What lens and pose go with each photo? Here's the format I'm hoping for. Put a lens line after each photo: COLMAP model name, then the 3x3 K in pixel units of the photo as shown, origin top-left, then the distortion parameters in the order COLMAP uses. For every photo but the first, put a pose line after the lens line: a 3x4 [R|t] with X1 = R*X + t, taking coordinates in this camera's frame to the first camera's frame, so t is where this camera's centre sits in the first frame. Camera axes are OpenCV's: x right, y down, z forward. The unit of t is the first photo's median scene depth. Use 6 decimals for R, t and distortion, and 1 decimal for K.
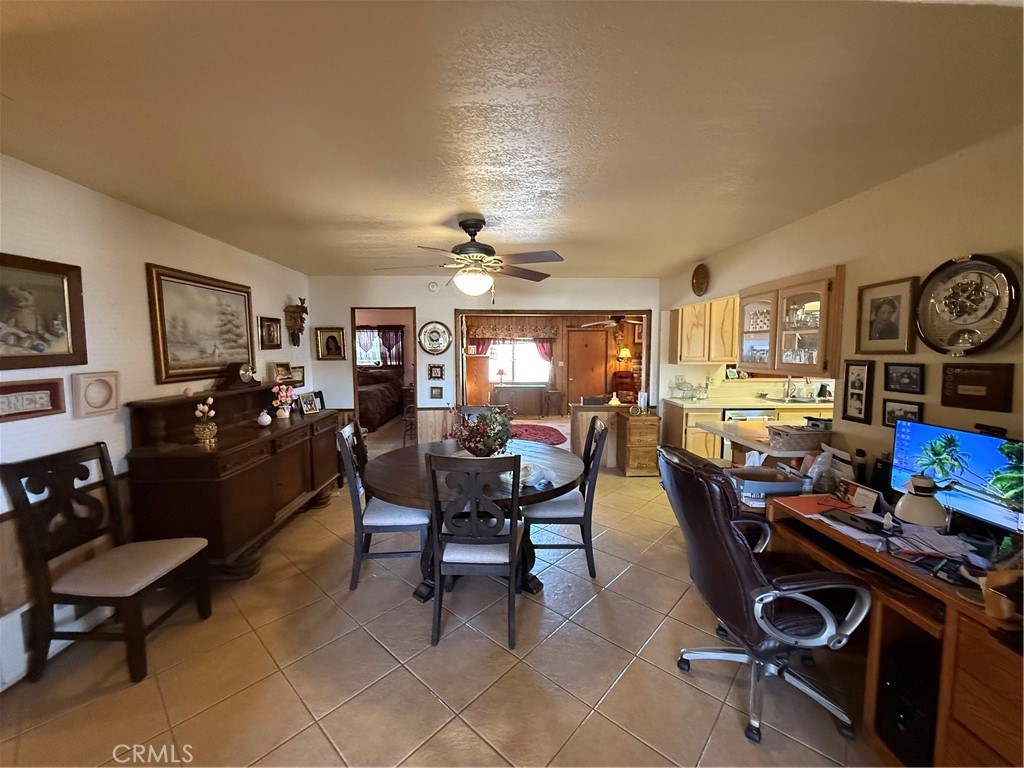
lens RADIAL K [[408.1, 0, 513.6], [0, 408.1, 382.3], [0, 0, 1]] dist [-0.000872, 0.000789]
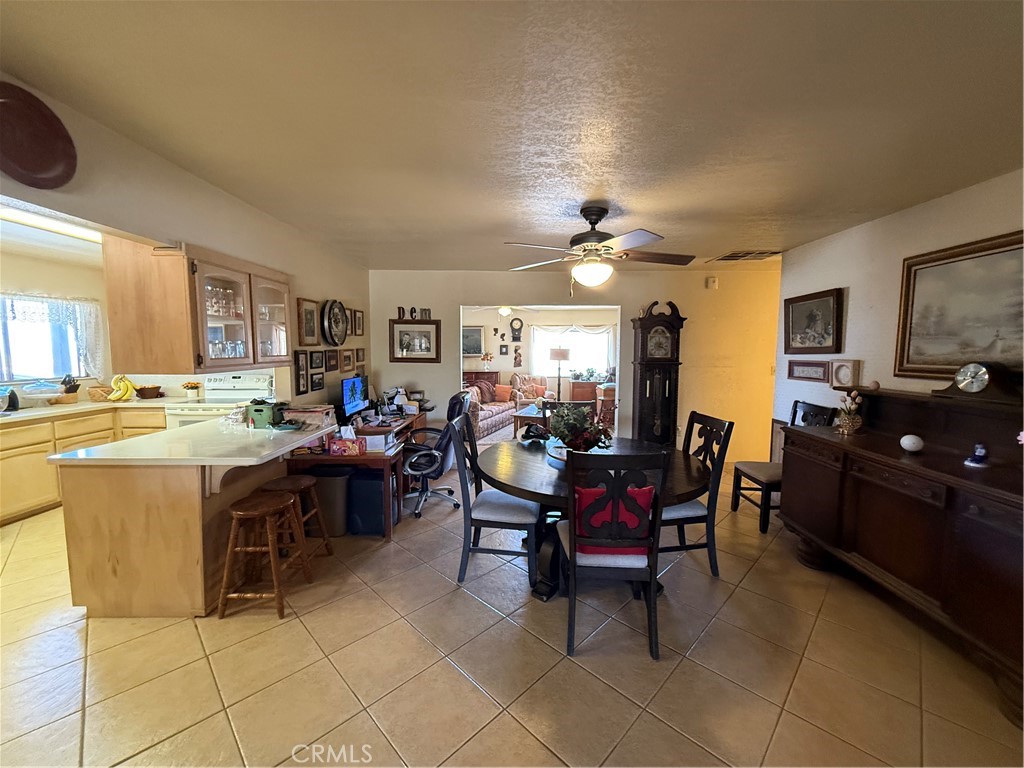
lens RADIAL K [[408.1, 0, 512.8], [0, 408.1, 380.9], [0, 0, 1]] dist [-0.000872, 0.000789]
pose [[-0.998517, -0.005820, 0.054133, 0.030932], [0.003044, 0.986746, 0.162244, -0.128400], [-0.054360, 0.162169, -0.985265, 1.724780]]
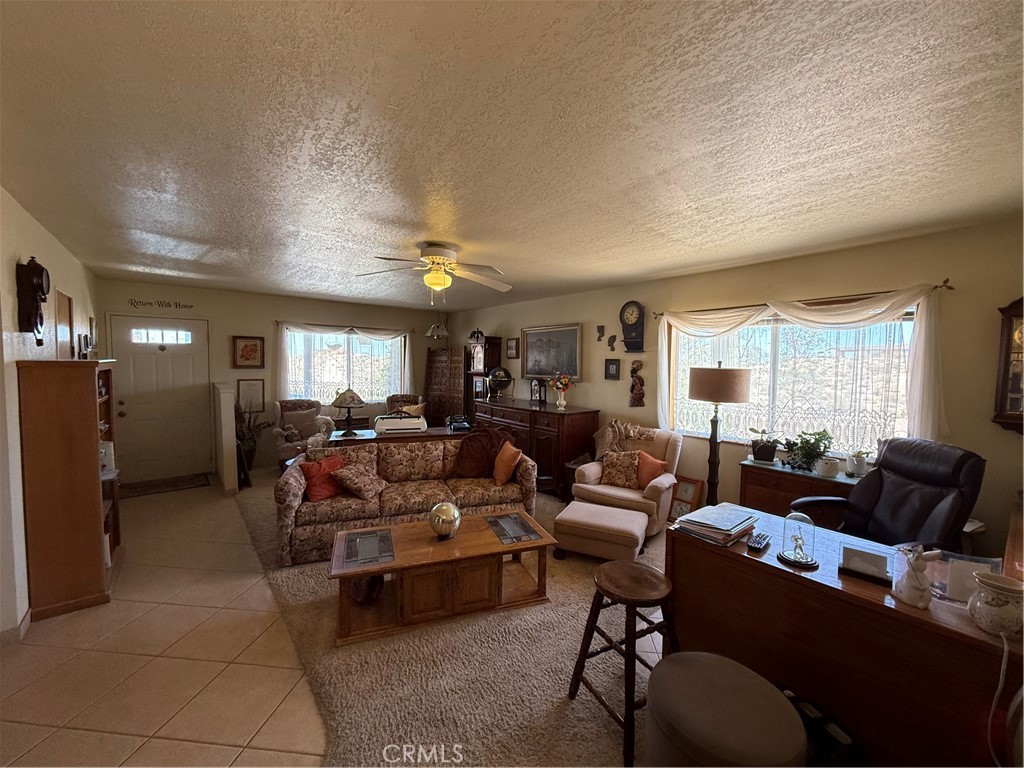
lens RADIAL K [[408.1, 0, 513.4], [0, 408.1, 381.7], [0, 0, 1]] dist [-0.000872, 0.000789]
pose [[-0.586976, -0.046106, 0.808291, -0.722087], [0.058032, 0.993413, 0.098808, 0.013116], [-0.807522, 0.104904, -0.580434, -0.130077]]
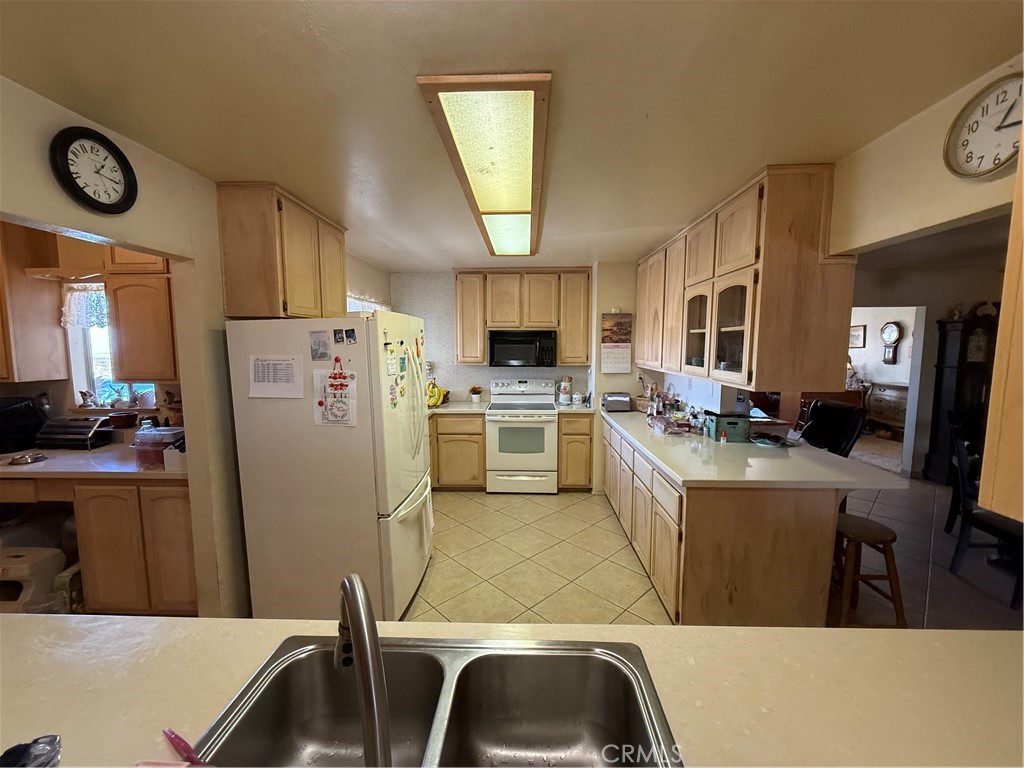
lens RADIAL K [[408.1, 0, 513.4], [0, 408.1, 382.5], [0, 0, 1]] dist [-0.000872, 0.000789]
pose [[-0.996214, -0.006916, 0.086656, 1.046516], [0.008608, 0.984082, 0.177505, -0.159588], [-0.086504, 0.177579, -0.980297, 1.739873]]
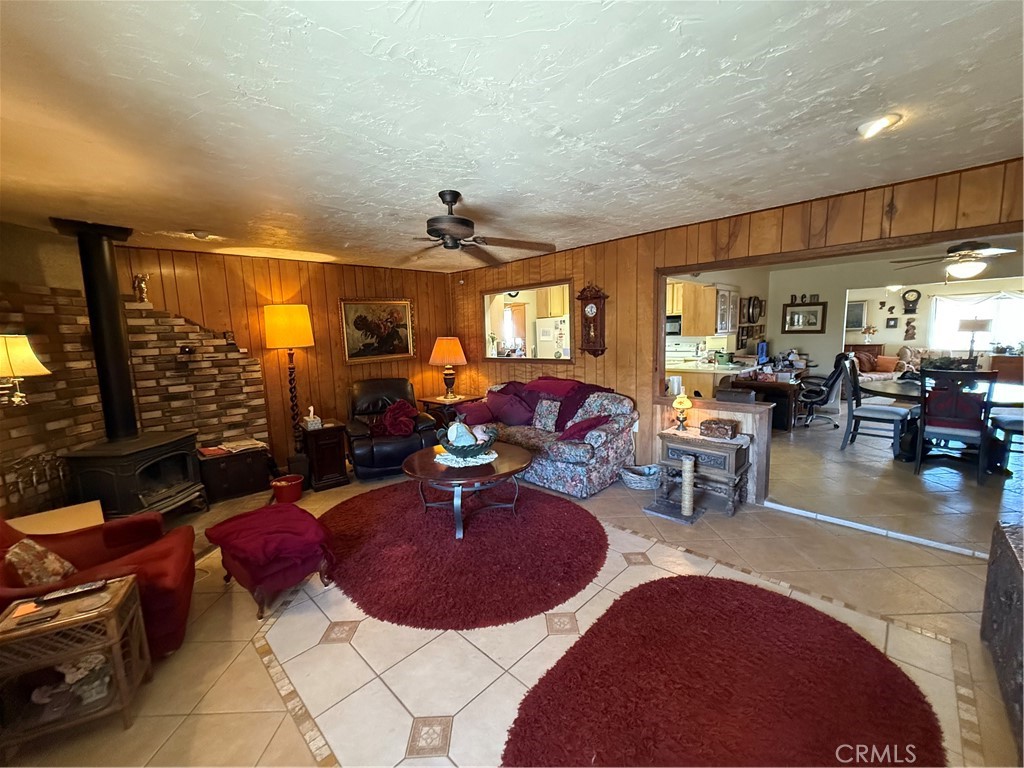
lens RADIAL K [[408.1, 0, 513.8], [0, 408.1, 382.5], [0, 0, 1]] dist [-0.000872, 0.000789]
pose [[-0.677278, -0.069567, 0.732431, -0.085894], [0.088969, 0.980470, 0.175396, -0.210612], [-0.730328, 0.183955, -0.657861, 2.819272]]
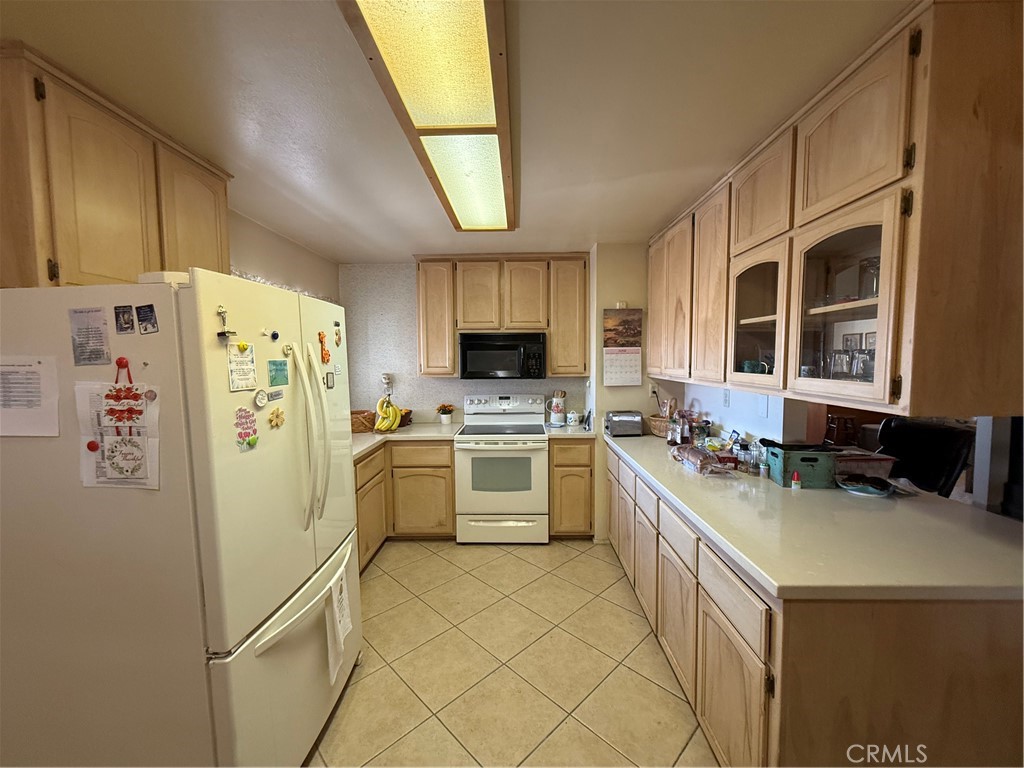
lens RADIAL K [[408.1, 0, 513.1], [0, 408.1, 384.2], [0, 0, 1]] dist [-0.000872, 0.000789]
pose [[-0.997356, 0.004119, 0.072560, 1.030072], [0.014761, 0.989064, 0.146748, -0.111131], [-0.071162, 0.147431, -0.986509, 1.442340]]
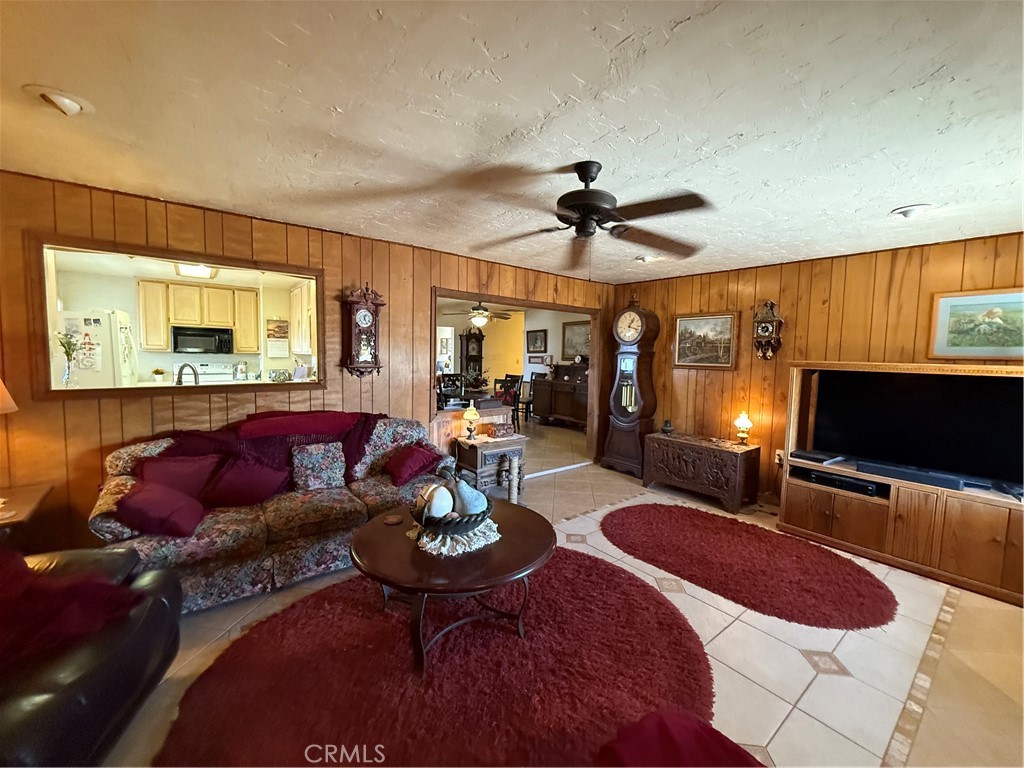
lens RADIAL K [[408.1, 0, 515.1], [0, 408.1, 381.0], [0, 0, 1]] dist [-0.000872, 0.000789]
pose [[-0.818600, 0.019989, -0.574015, 1.042196], [-0.067673, 0.989076, 0.130951, -0.190071], [0.570363, 0.146042, -0.808306, 2.818152]]
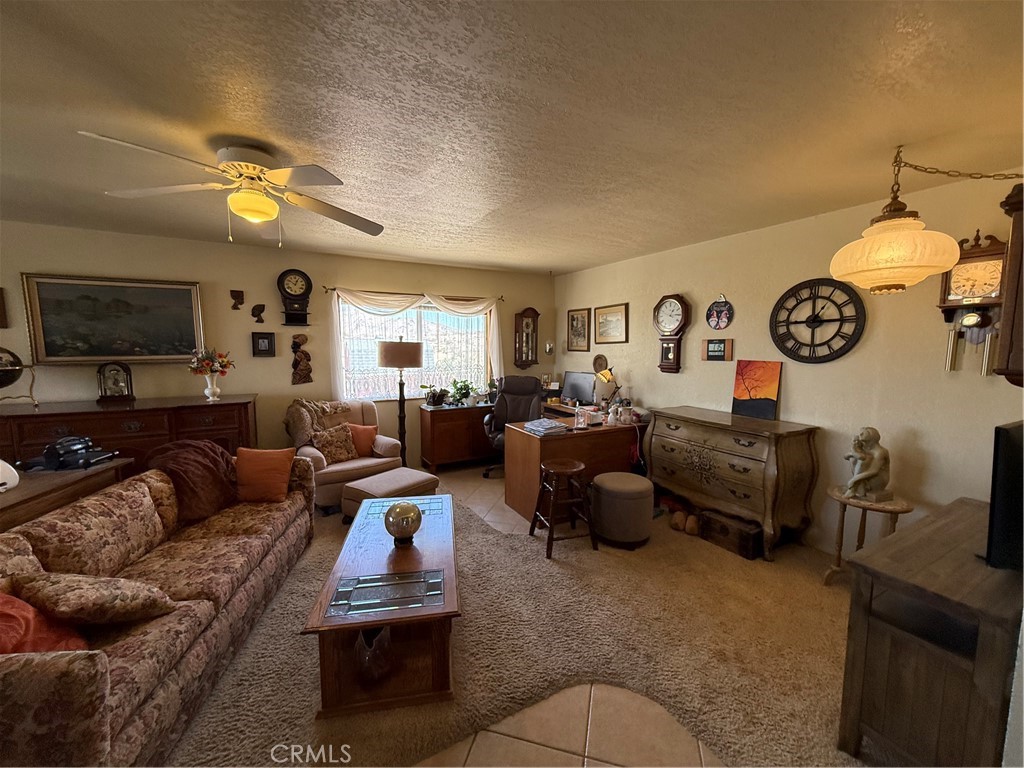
lens RADIAL K [[408.1, 0, 514.5], [0, 408.1, 383.2], [0, 0, 1]] dist [-0.000872, 0.000789]
pose [[-0.894836, 0.039080, -0.444680, 0.132238], [-0.044527, 0.983378, 0.176024, -0.003992], [0.444168, 0.177313, -0.878223, 0.194153]]
